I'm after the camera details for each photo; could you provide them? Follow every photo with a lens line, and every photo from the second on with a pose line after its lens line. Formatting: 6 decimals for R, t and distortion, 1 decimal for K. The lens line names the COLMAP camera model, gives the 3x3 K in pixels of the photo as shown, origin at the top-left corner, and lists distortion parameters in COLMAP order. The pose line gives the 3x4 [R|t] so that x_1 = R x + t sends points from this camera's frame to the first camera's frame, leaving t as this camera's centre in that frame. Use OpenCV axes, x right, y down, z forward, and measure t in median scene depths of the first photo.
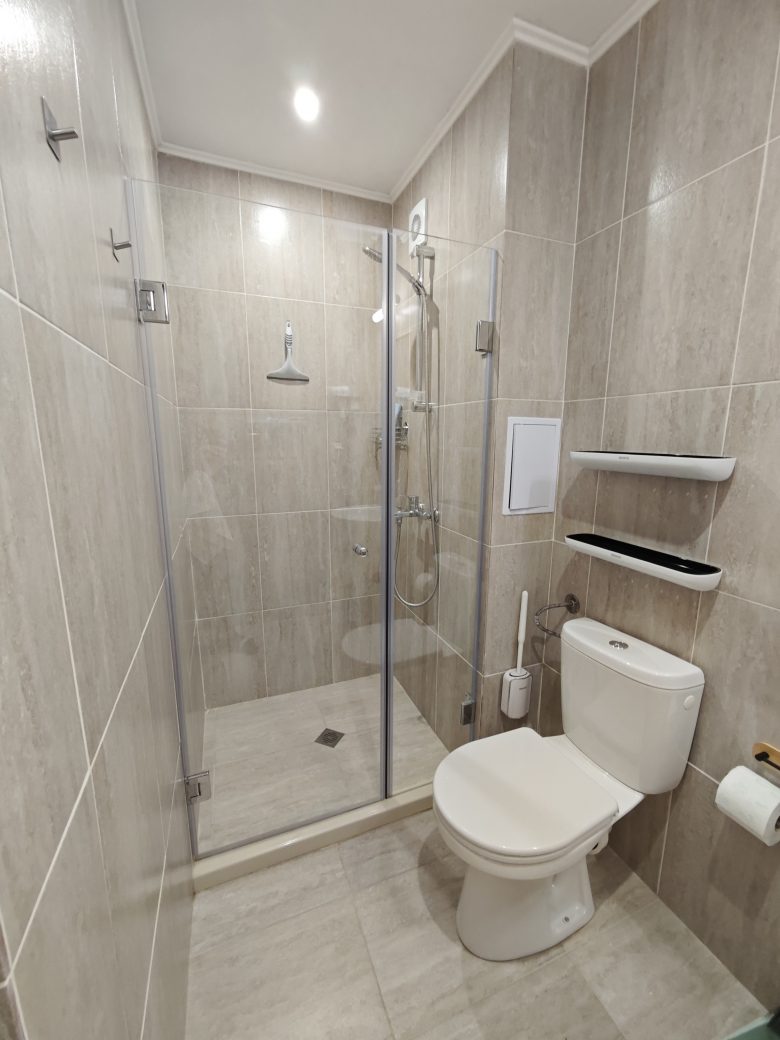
lens RADIAL K [[430.6, 0, 390.0], [0, 430.6, 520.0], [0, 0, 1]] dist [-0.009755, 0.005692]
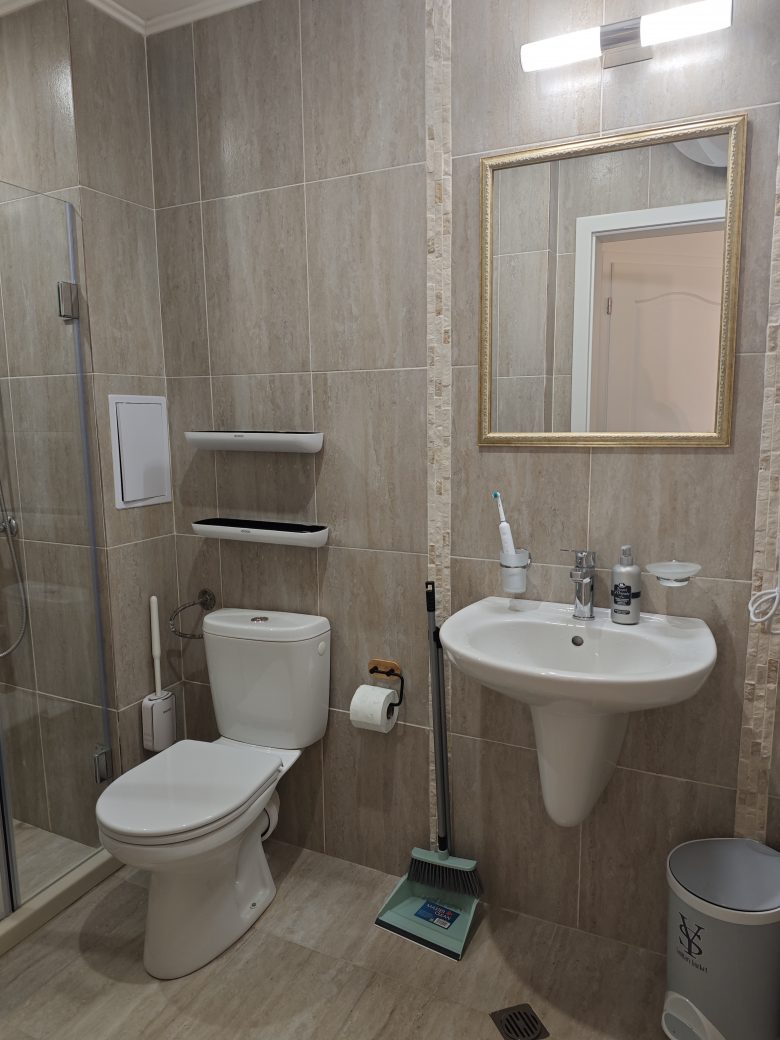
lens RADIAL K [[723.8, 0, 390.0], [0, 723.8, 520.0], [0, 0, 1]] dist [0.092066, -0.140772]
pose [[0.742947, -0.111651, 0.659973, -0.333396], [0.142978, 0.989705, 0.006479, 0.088023], [-0.653902, 0.089548, 0.751261, -0.494132]]
